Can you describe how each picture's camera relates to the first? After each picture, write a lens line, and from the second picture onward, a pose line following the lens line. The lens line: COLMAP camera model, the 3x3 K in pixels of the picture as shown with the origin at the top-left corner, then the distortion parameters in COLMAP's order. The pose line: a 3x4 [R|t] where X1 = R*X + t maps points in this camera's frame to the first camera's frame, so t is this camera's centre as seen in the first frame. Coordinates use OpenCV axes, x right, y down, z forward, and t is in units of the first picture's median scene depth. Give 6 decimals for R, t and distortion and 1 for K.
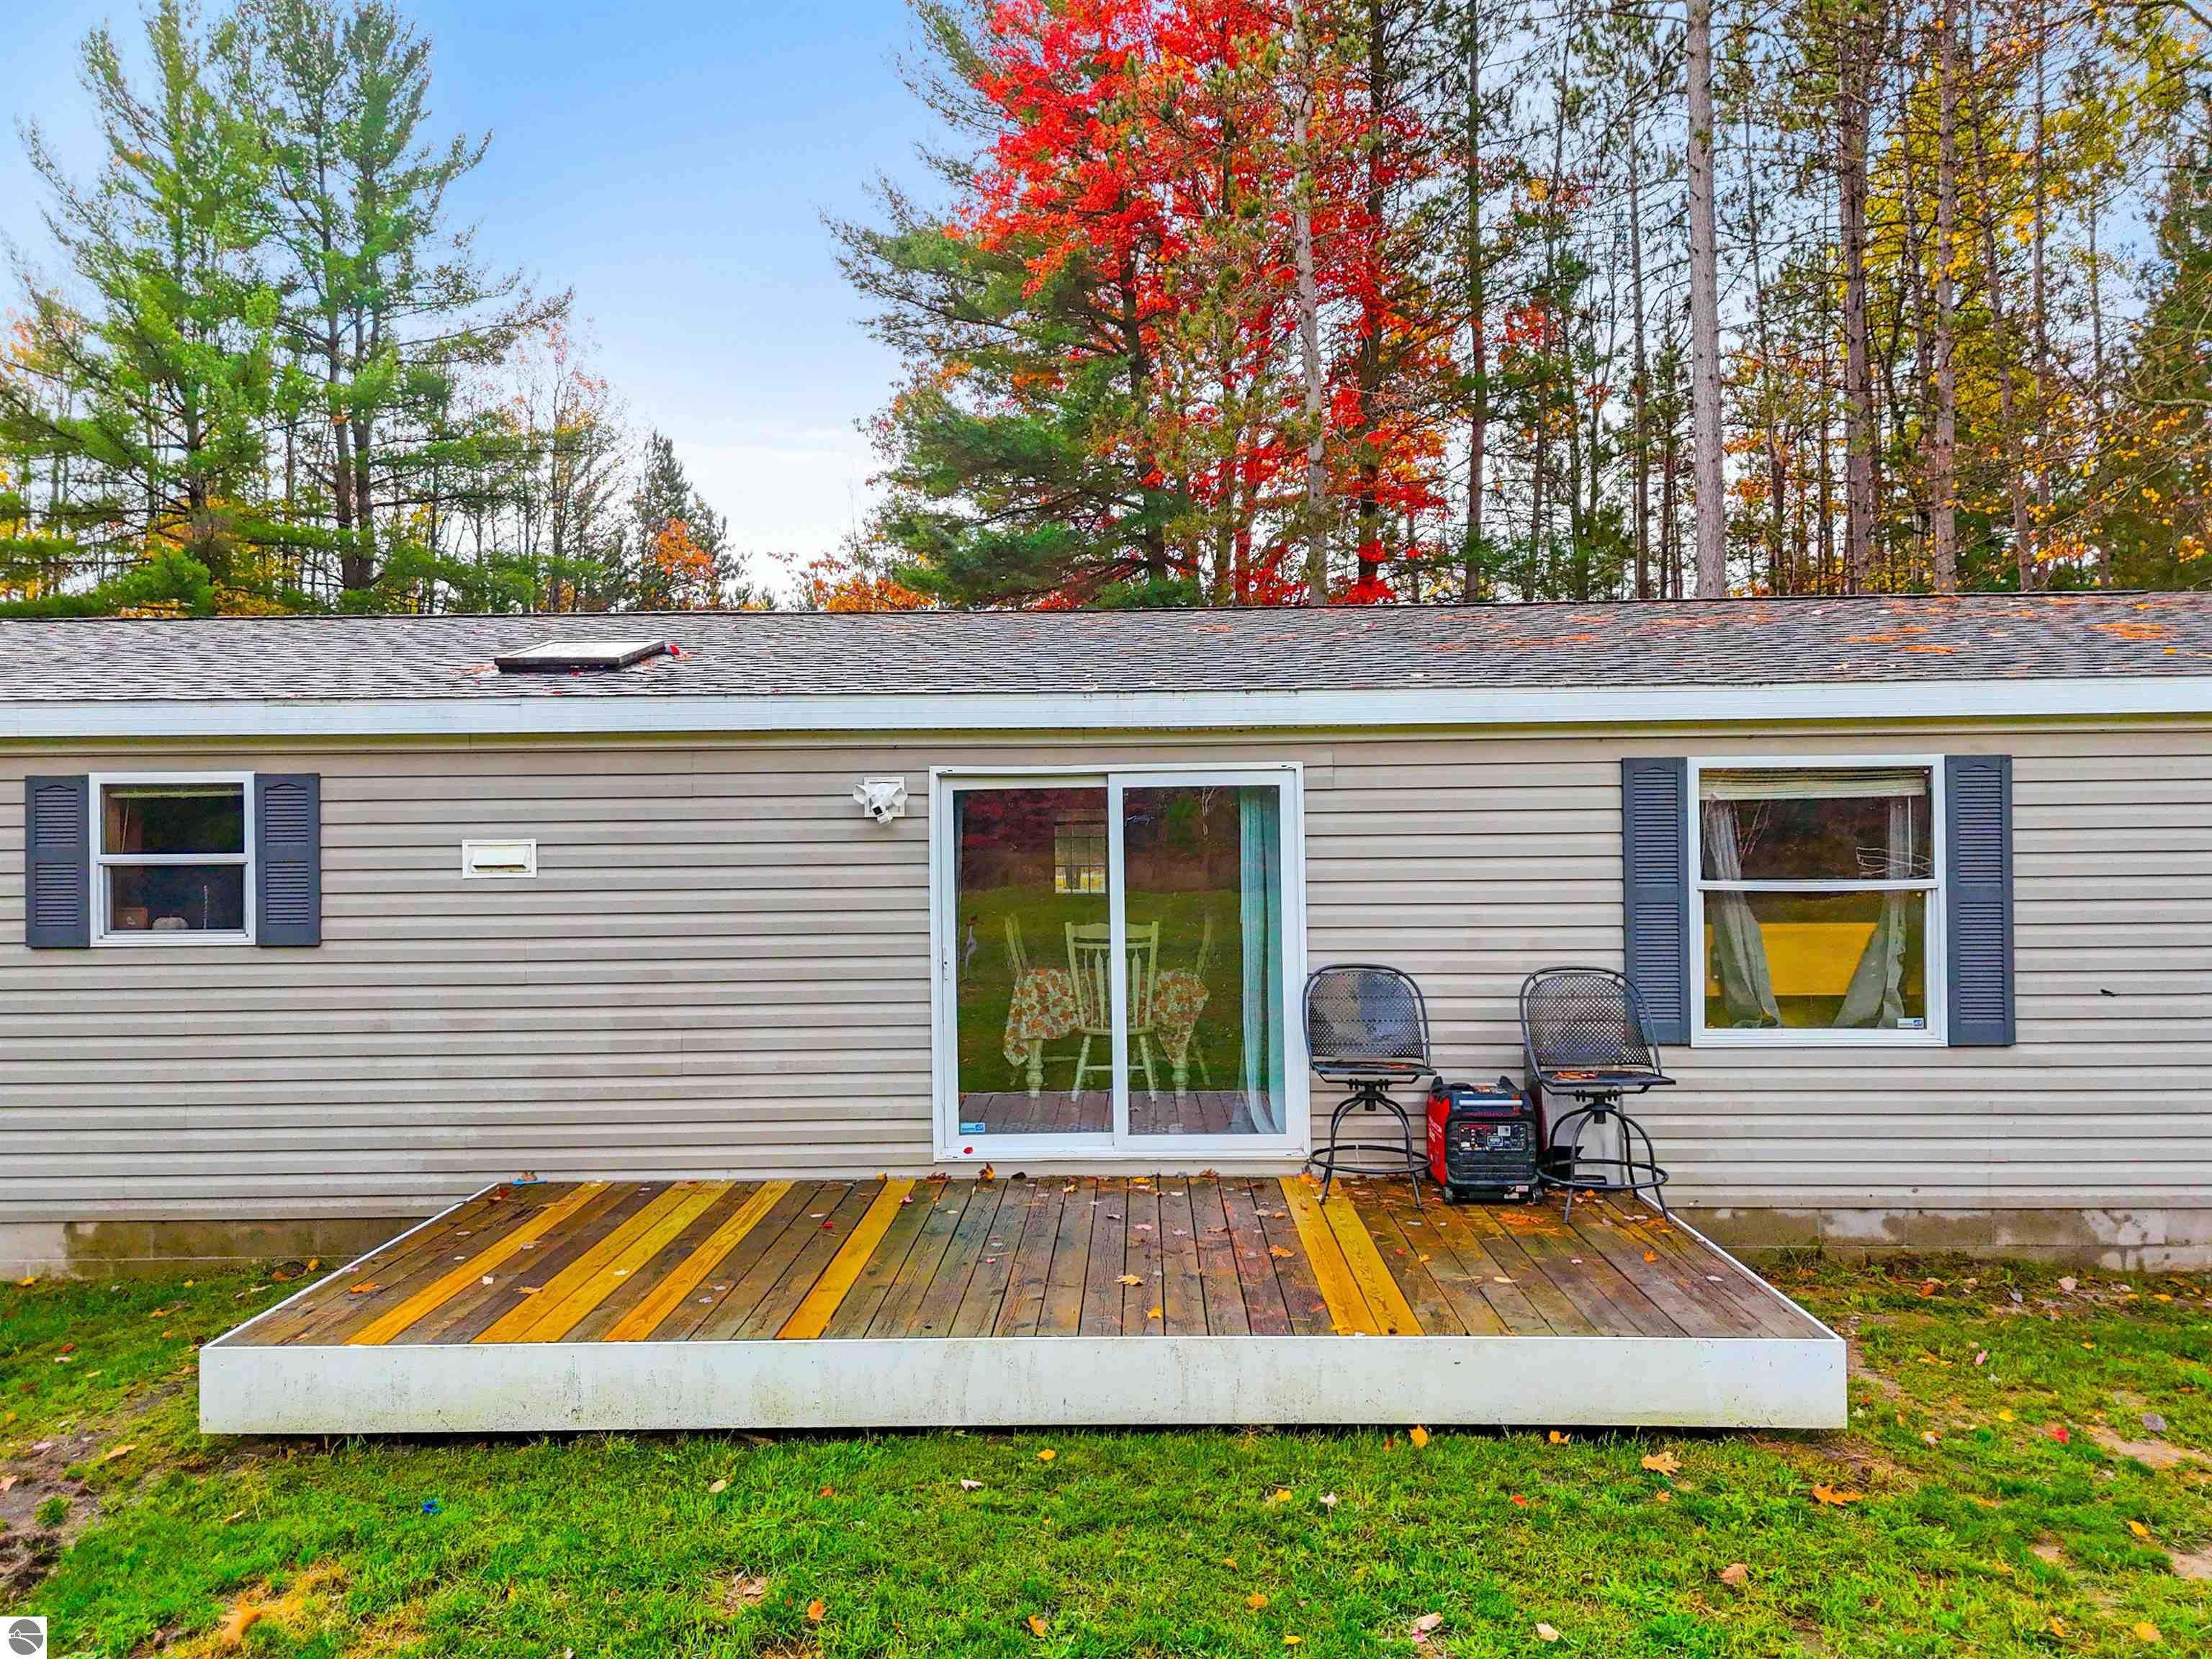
lens RADIAL K [[1642.9, 0, 1120.0], [0, 1642.9, 827.4], [0, 0, 1]] dist [0.045514, -0.033559]
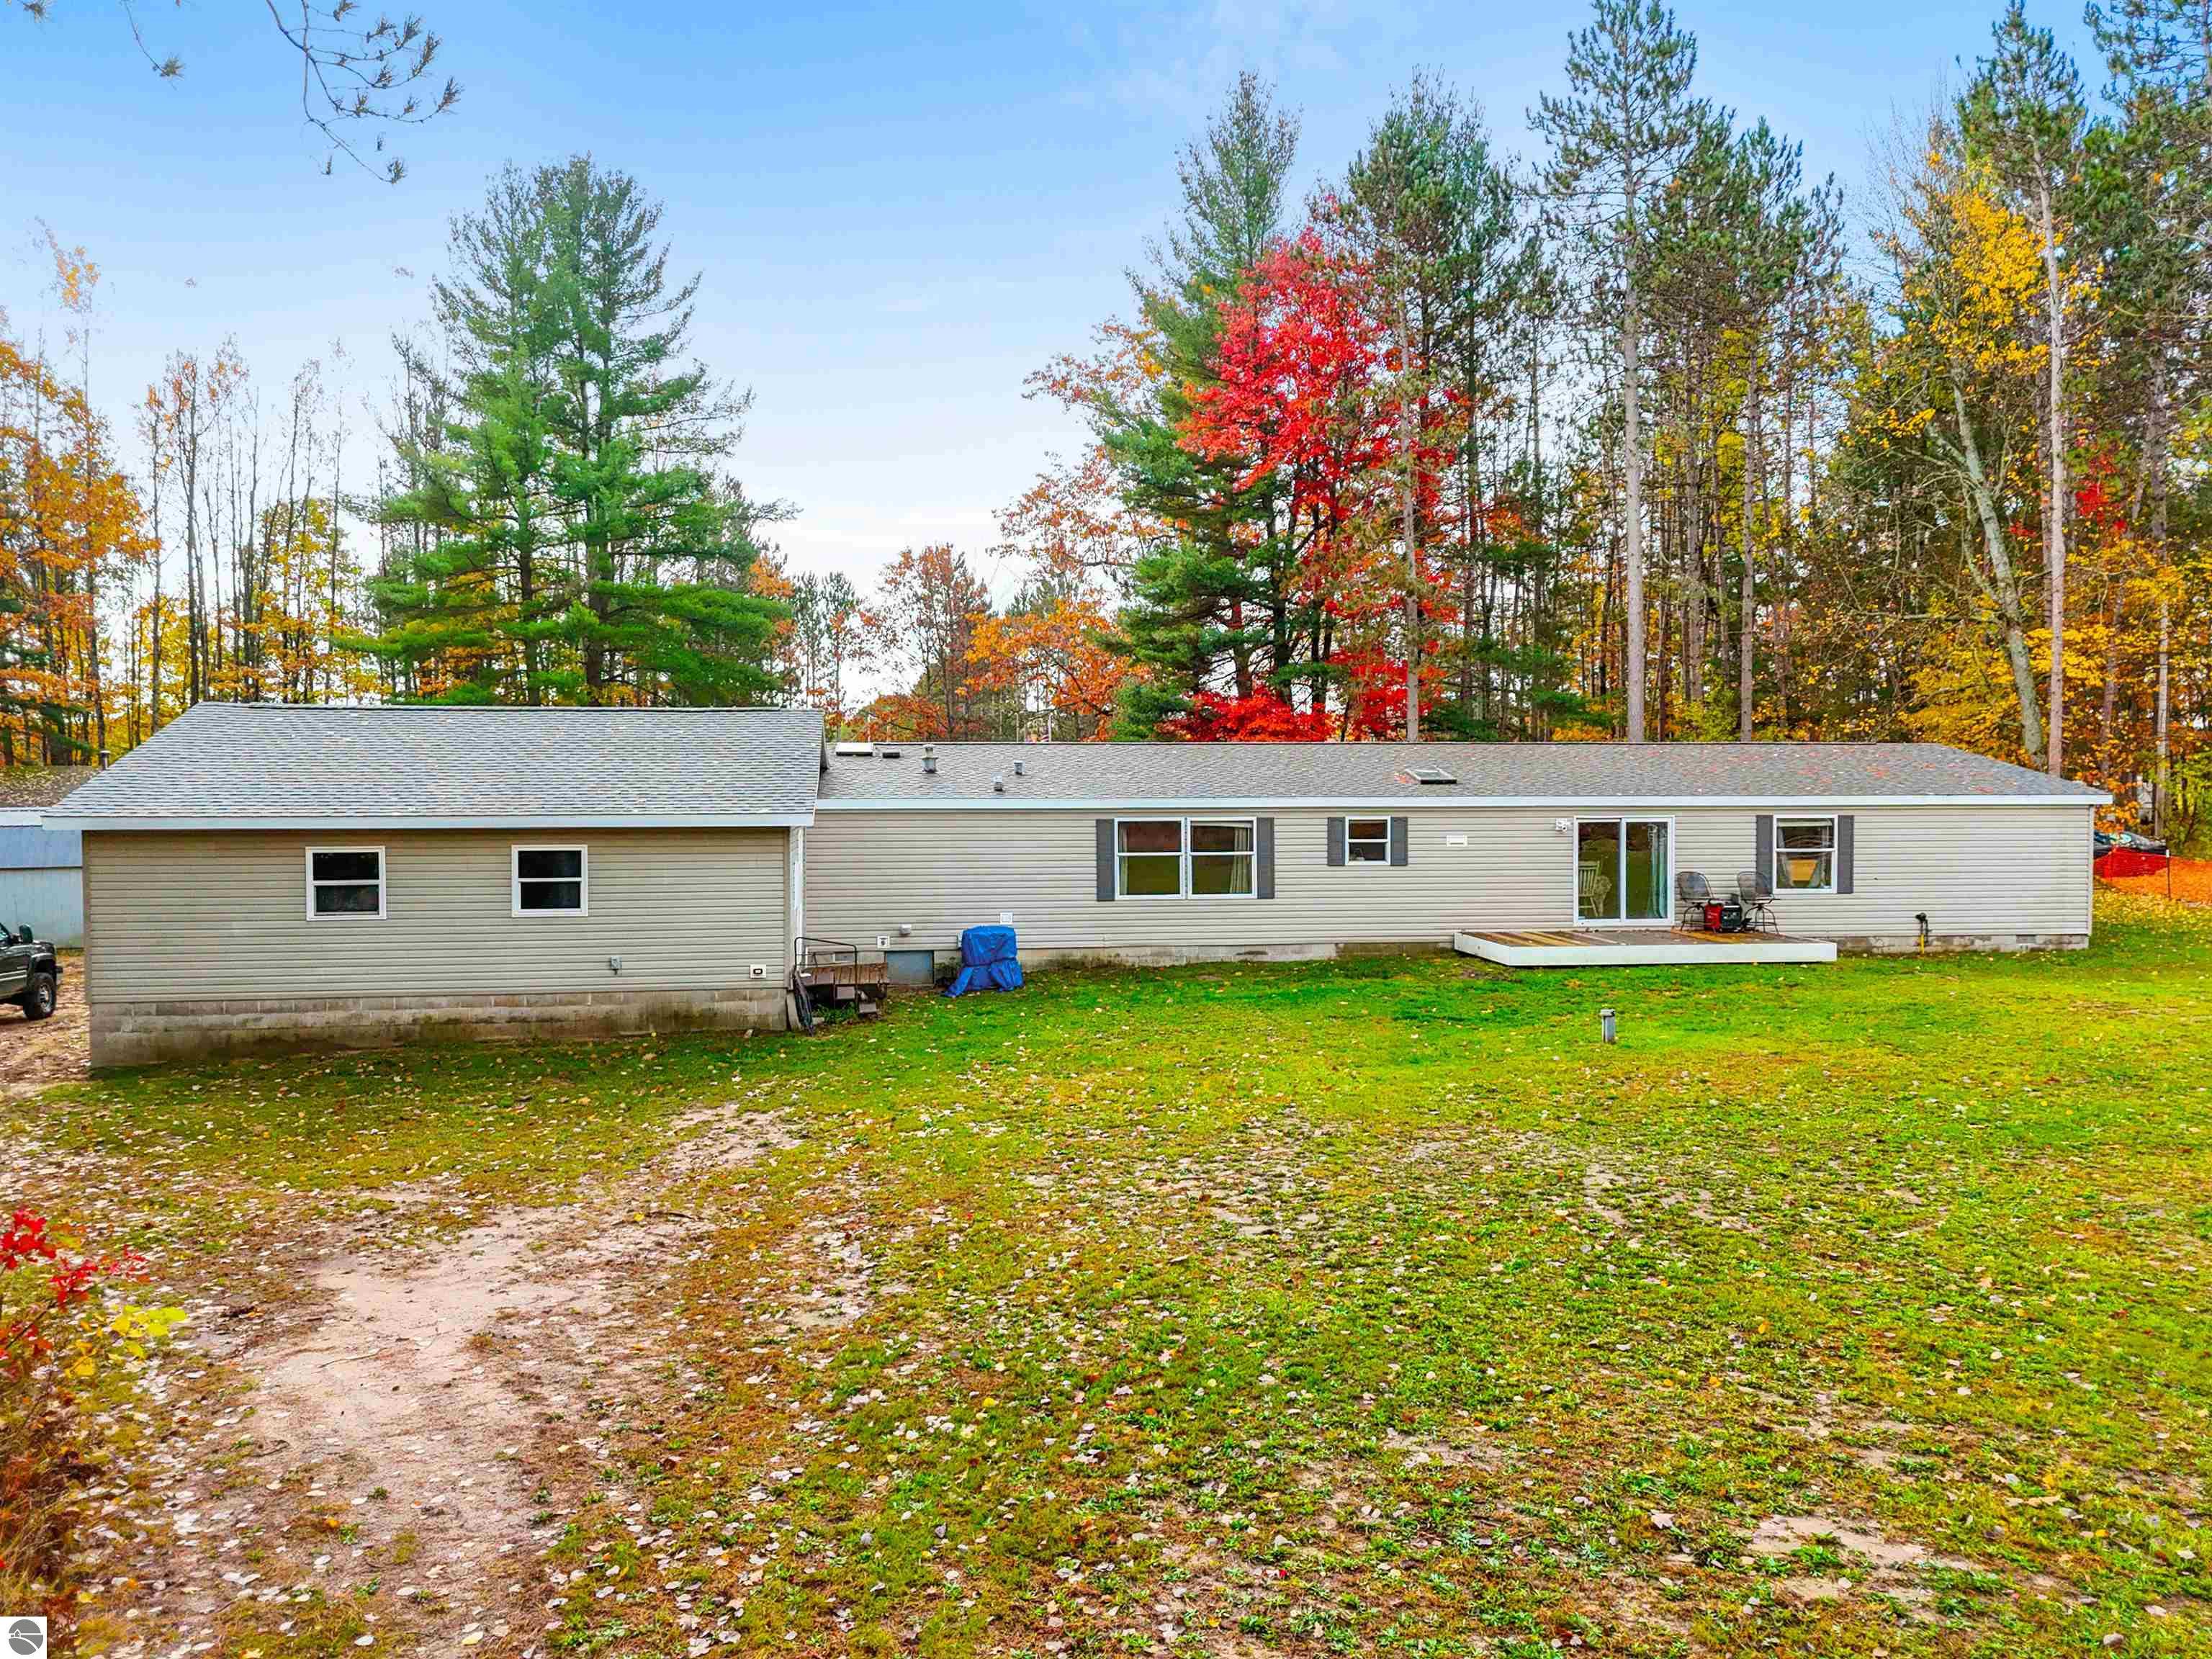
lens RADIAL K [[1506.9, 0, 1106.1], [0, 1506.9, 819.2], [0, 0, 1]] dist [-0.004805, 0.000674]
pose [[0.992707, 0.006647, 0.120370, -1.502989], [-0.009092, 0.999763, 0.019776, -0.084527], [-0.120210, -0.020726, 0.992532, -2.104552]]
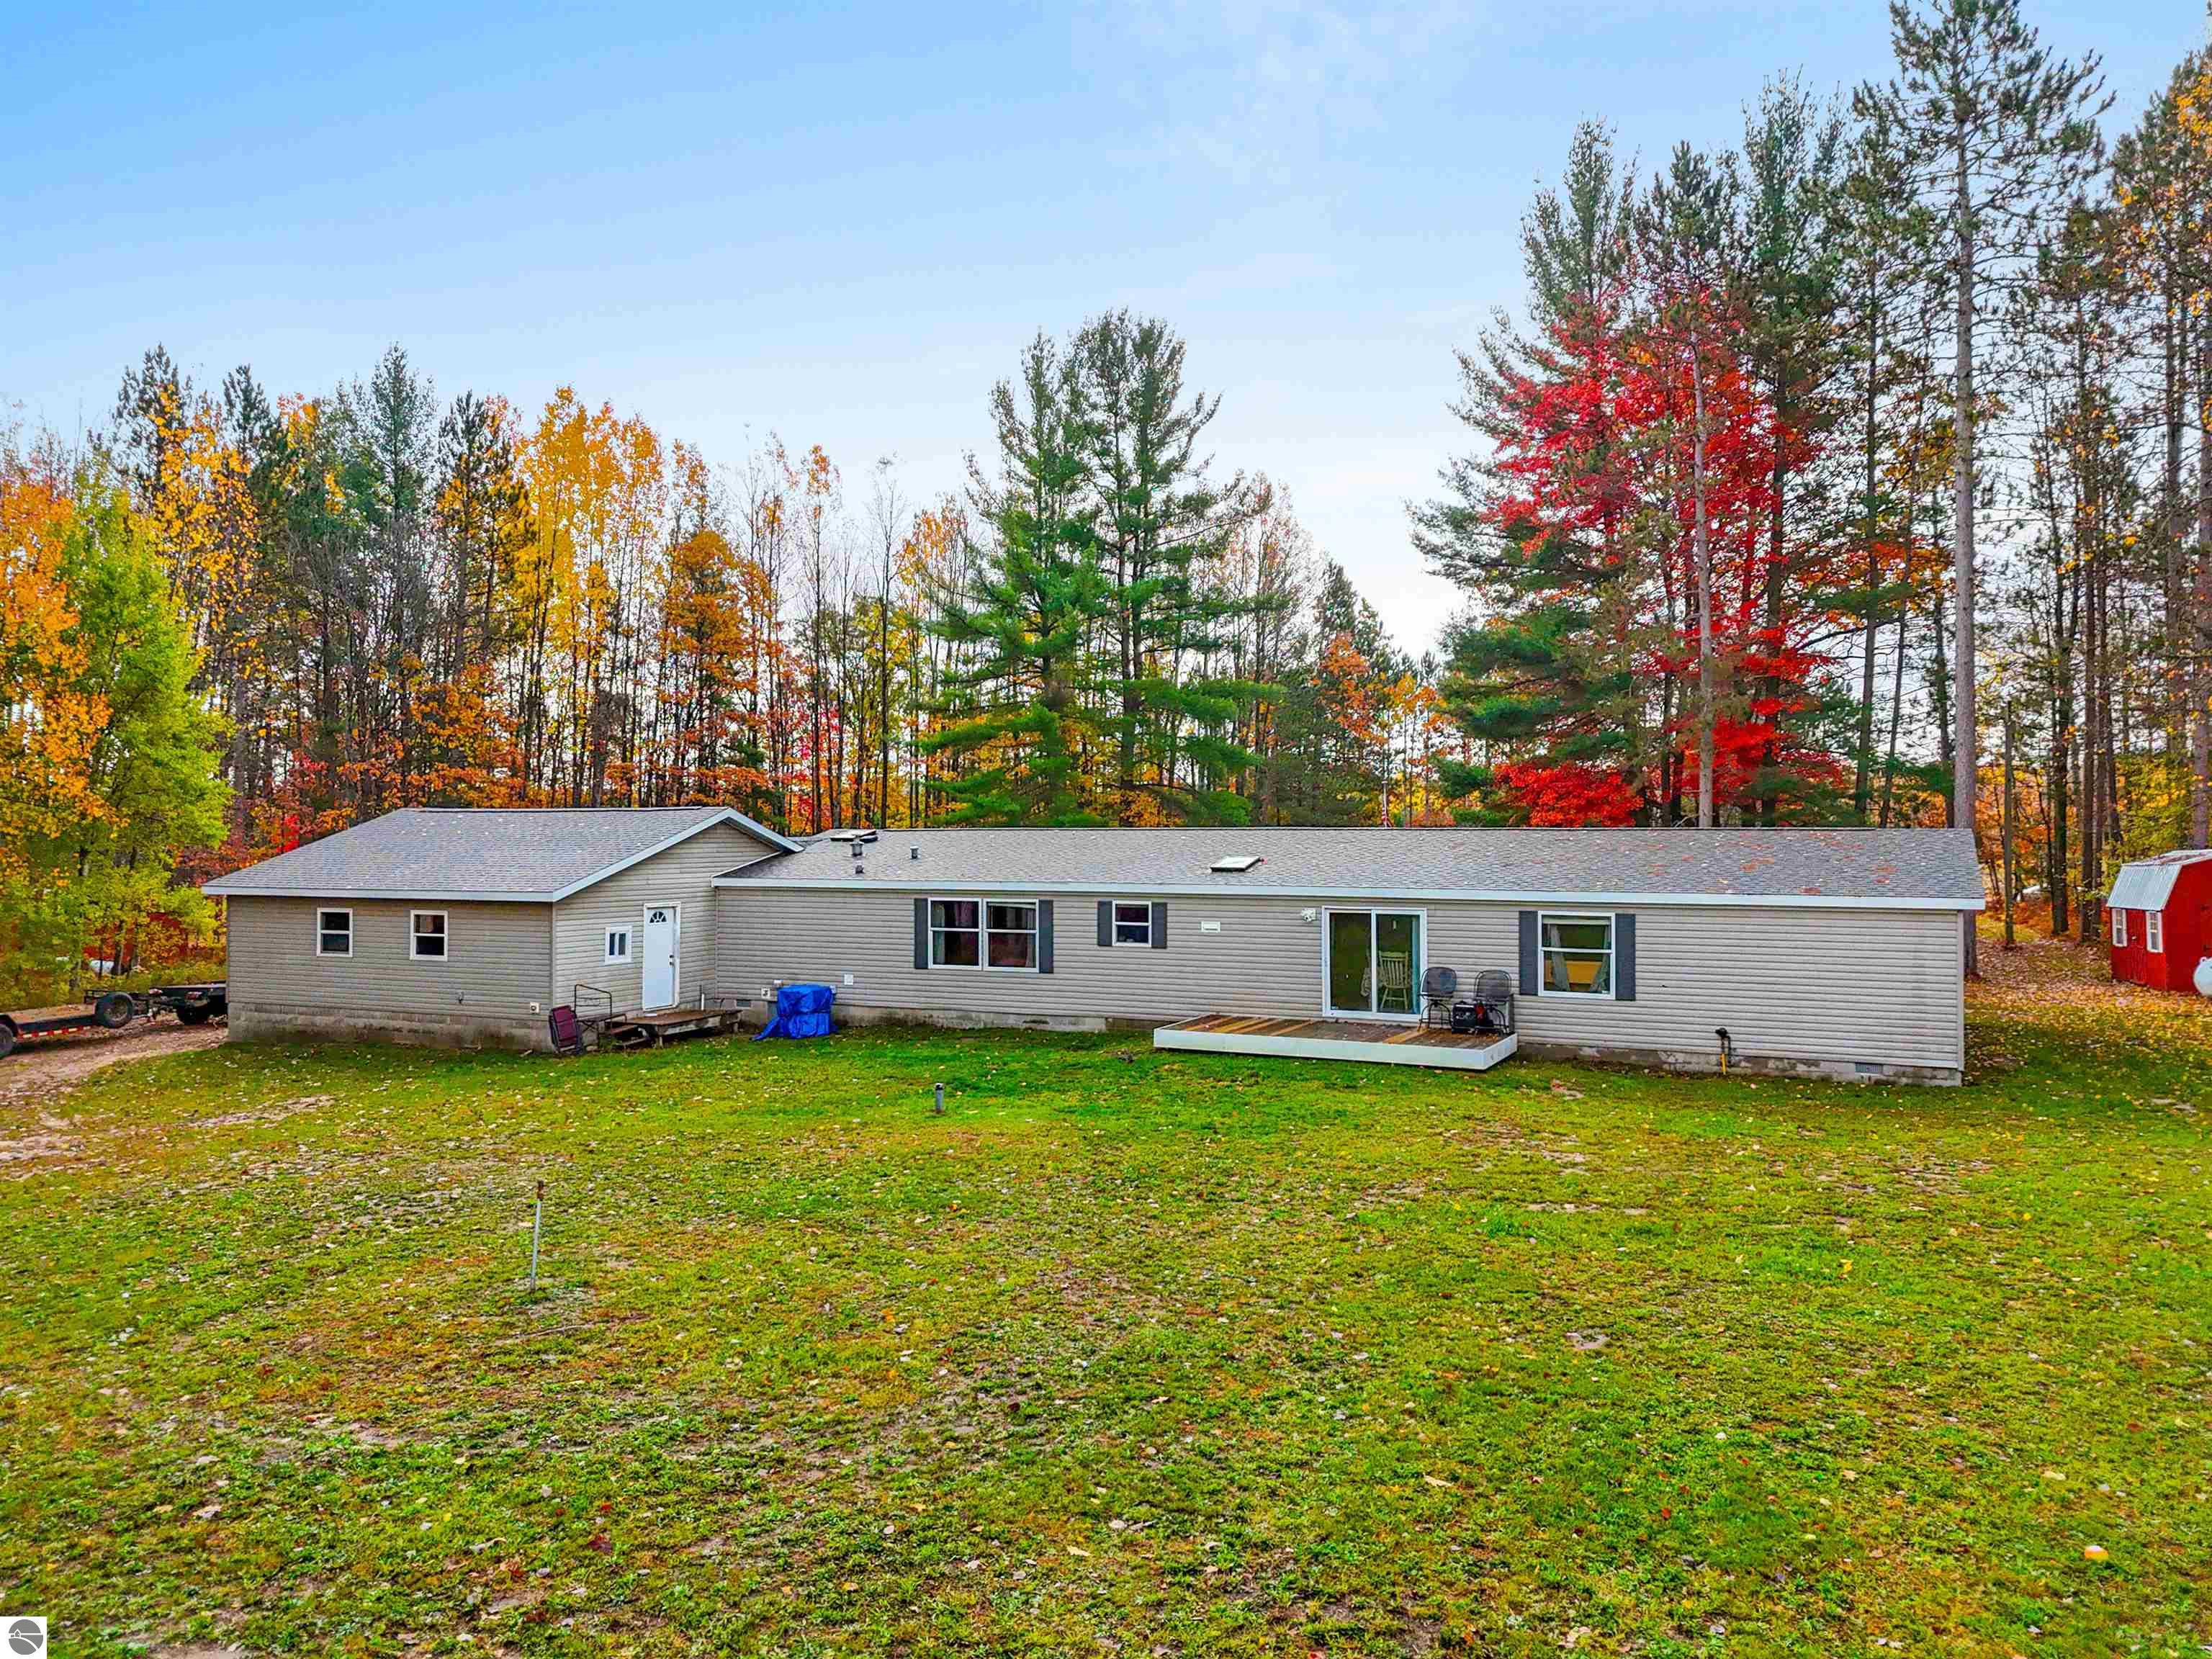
lens RADIAL K [[1642.9, 0, 1101.9], [0, 1642.9, 833.9], [0, 0, 1]] dist [0.045514, -0.033559]
pose [[0.908230, 0.013554, -0.418251, 0.930380], [-0.011985, 0.999908, 0.006376, -0.208694], [0.418299, -0.000778, 0.908309, -2.425985]]
